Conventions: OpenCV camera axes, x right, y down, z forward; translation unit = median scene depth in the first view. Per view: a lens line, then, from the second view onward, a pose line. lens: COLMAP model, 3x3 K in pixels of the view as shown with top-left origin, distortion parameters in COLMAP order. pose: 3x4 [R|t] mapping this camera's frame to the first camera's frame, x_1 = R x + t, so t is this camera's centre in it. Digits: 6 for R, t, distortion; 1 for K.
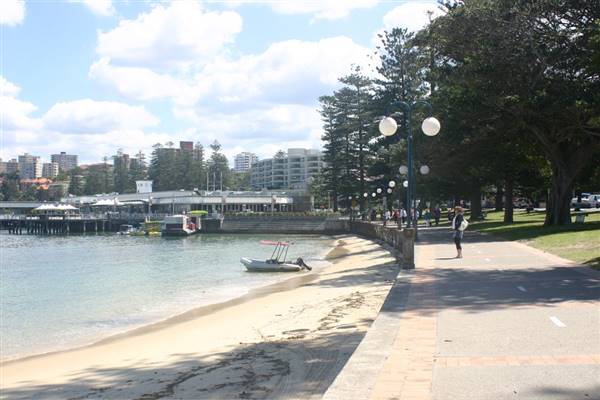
lens RADIAL K [[778.9, 0, 300.0], [0, 778.9, 200.0], [0, 0, 1]] dist [-0.138950, 0.045881]
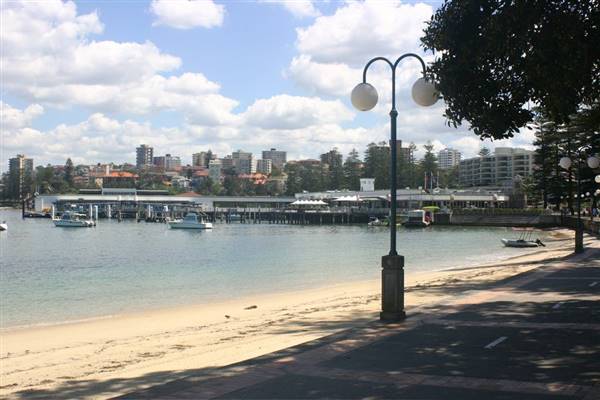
lens RADIAL K [[778.9, 0, 300.0], [0, 778.9, 200.0], [0, 0, 1]] dist [-0.138950, 0.045881]
pose [[0.968587, 0.007707, -0.248557, -0.024718], [-0.005742, 0.999946, 0.008631, -0.004789], [0.248610, -0.006932, 0.968579, -0.192568]]
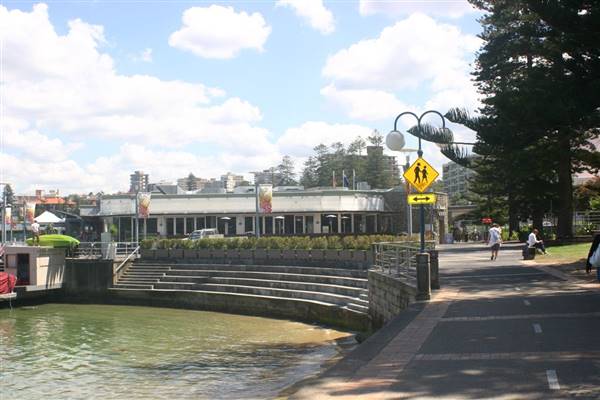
lens RADIAL K [[778.9, 0, 300.0], [0, 778.9, 200.0], [0, 0, 1]] dist [-0.138950, 0.045881]
pose [[0.955179, -0.024506, -0.295013, 0.062825], [0.016950, 0.999460, -0.028142, 0.008530], [0.295543, 0.021880, 0.955079, 0.608165]]
